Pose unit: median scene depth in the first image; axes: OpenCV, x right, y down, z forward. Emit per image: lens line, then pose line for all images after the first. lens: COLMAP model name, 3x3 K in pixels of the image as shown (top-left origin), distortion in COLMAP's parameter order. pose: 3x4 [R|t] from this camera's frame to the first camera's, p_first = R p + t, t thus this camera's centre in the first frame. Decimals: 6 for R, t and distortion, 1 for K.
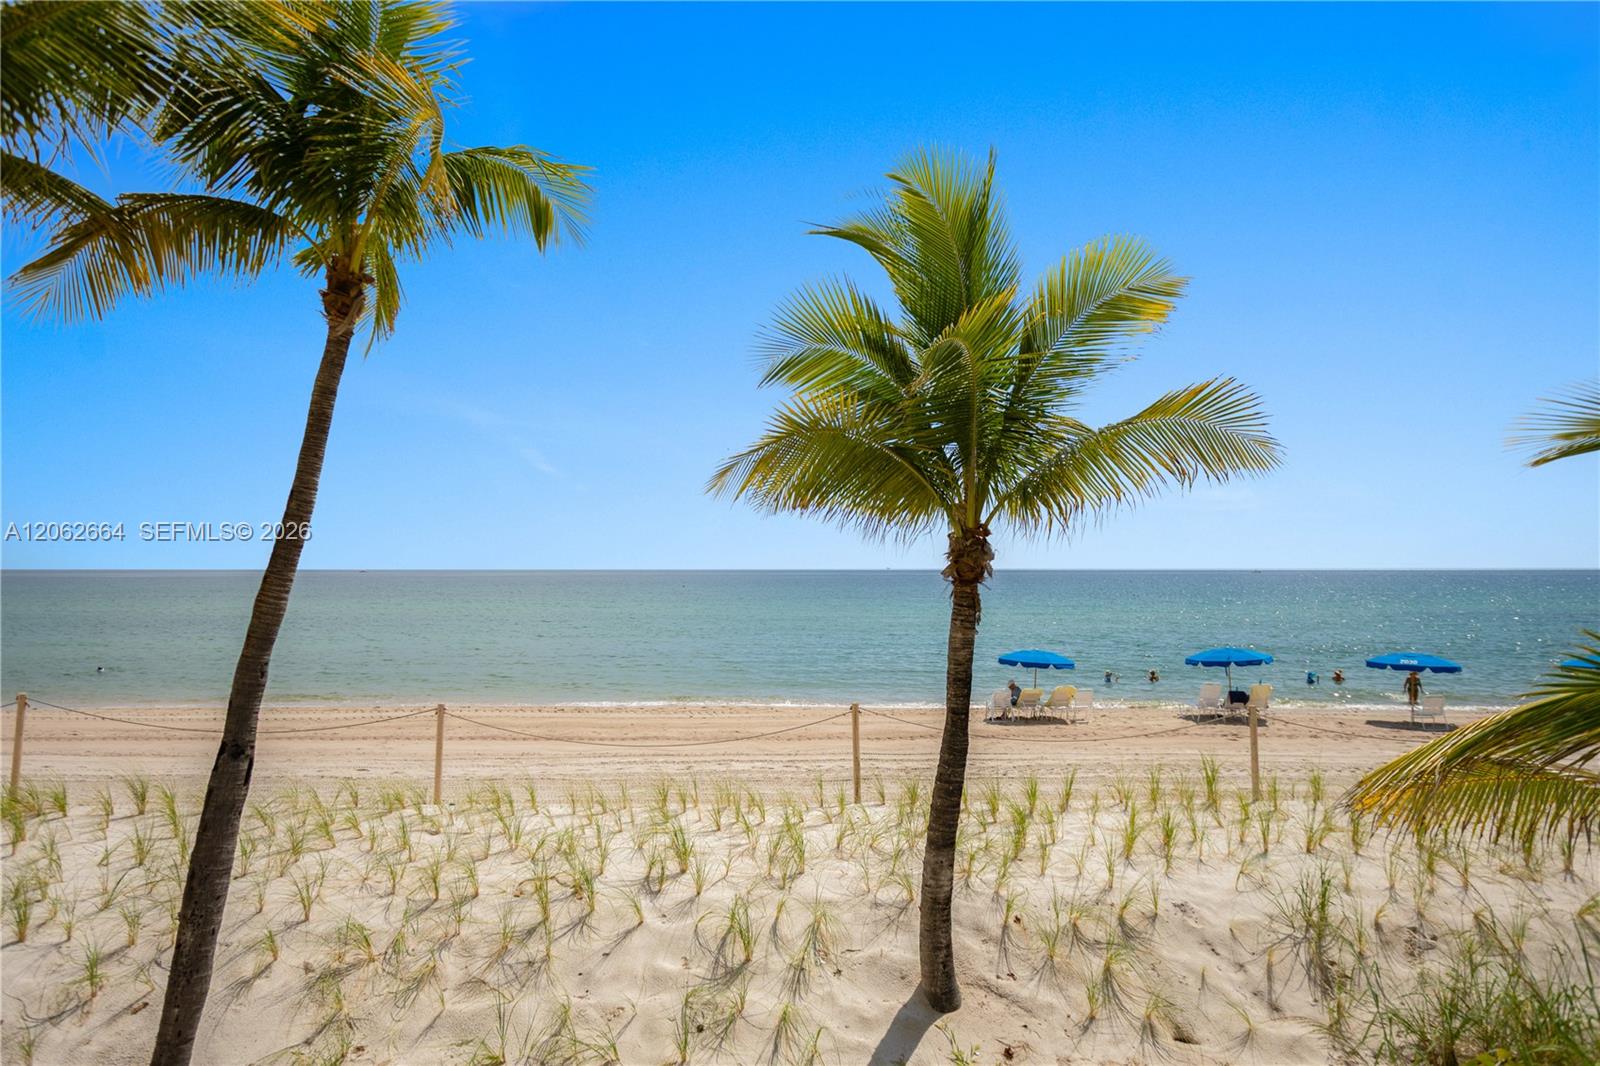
lens RADIAL K [[907.4, 0, 800.0], [0, 907.4, 533.0], [0, 0, 1]] dist [-0.041279, -0.000278]
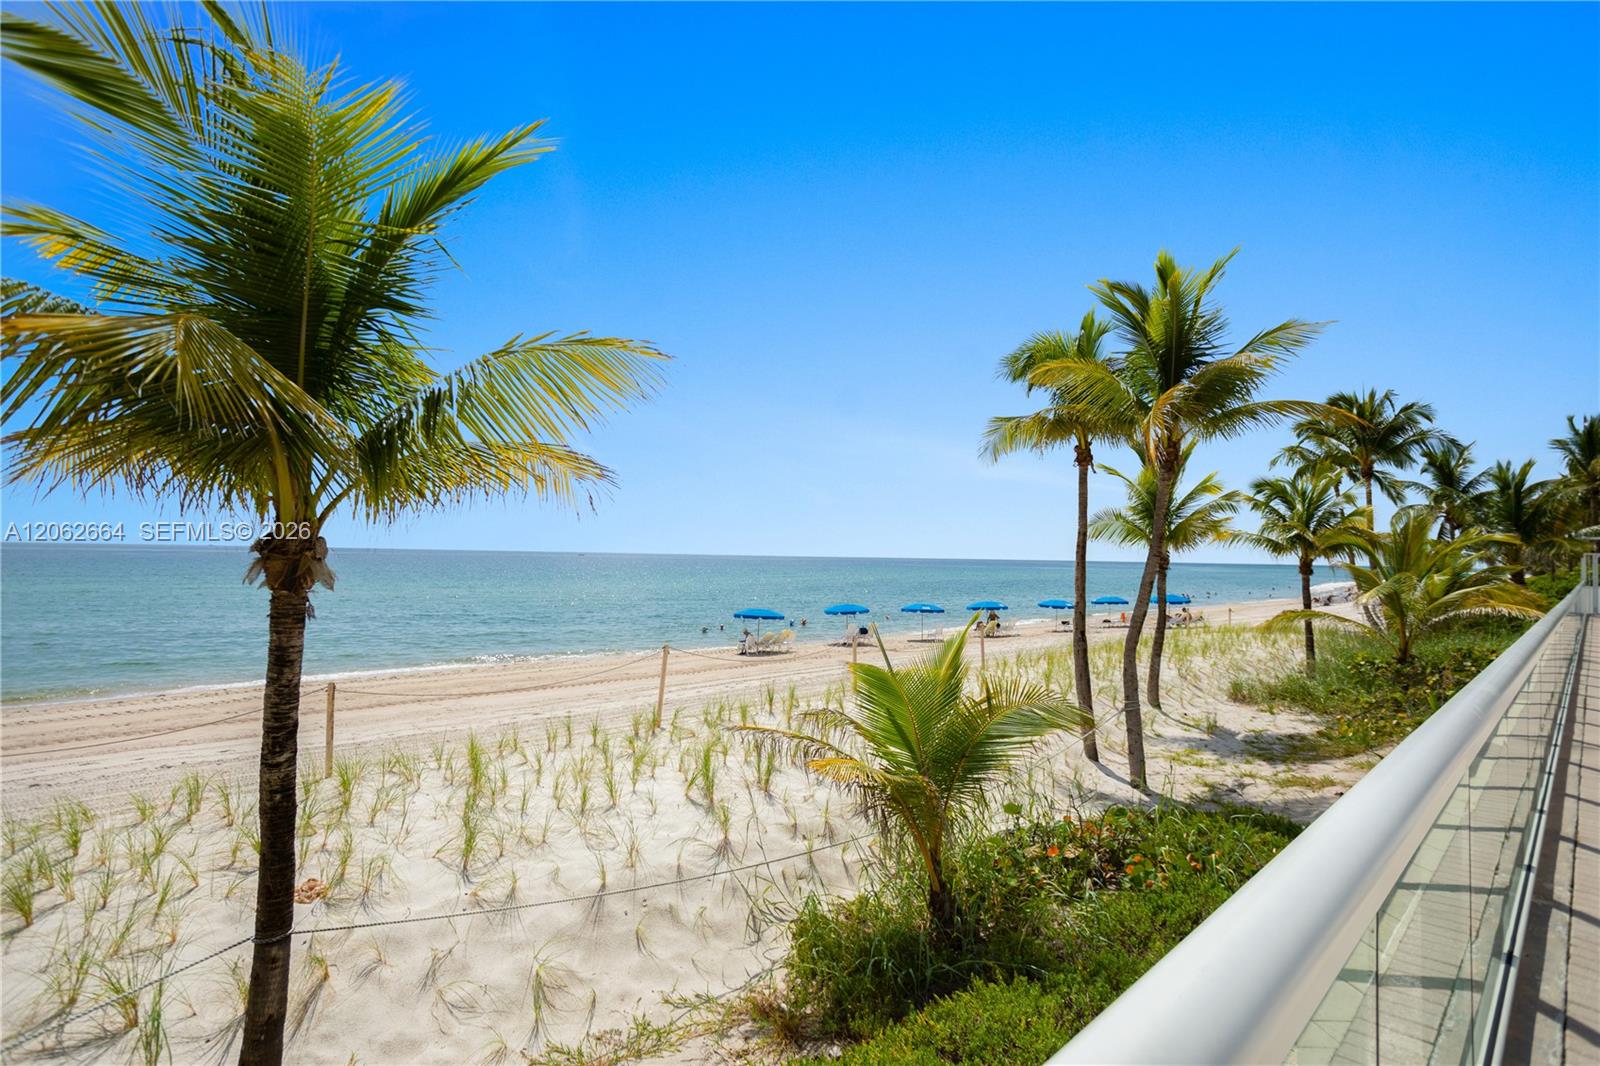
lens RADIAL K [[792.7, 0, 804.1], [0, 792.7, 548.6], [0, 0, 1]] dist [-0.003877, -0.000197]
pose [[0.718890, 0.020734, 0.694814, -0.648088], [-0.046223, 0.998769, 0.018020, 0.000378], [-0.693585, -0.045071, 0.718963, -0.017922]]
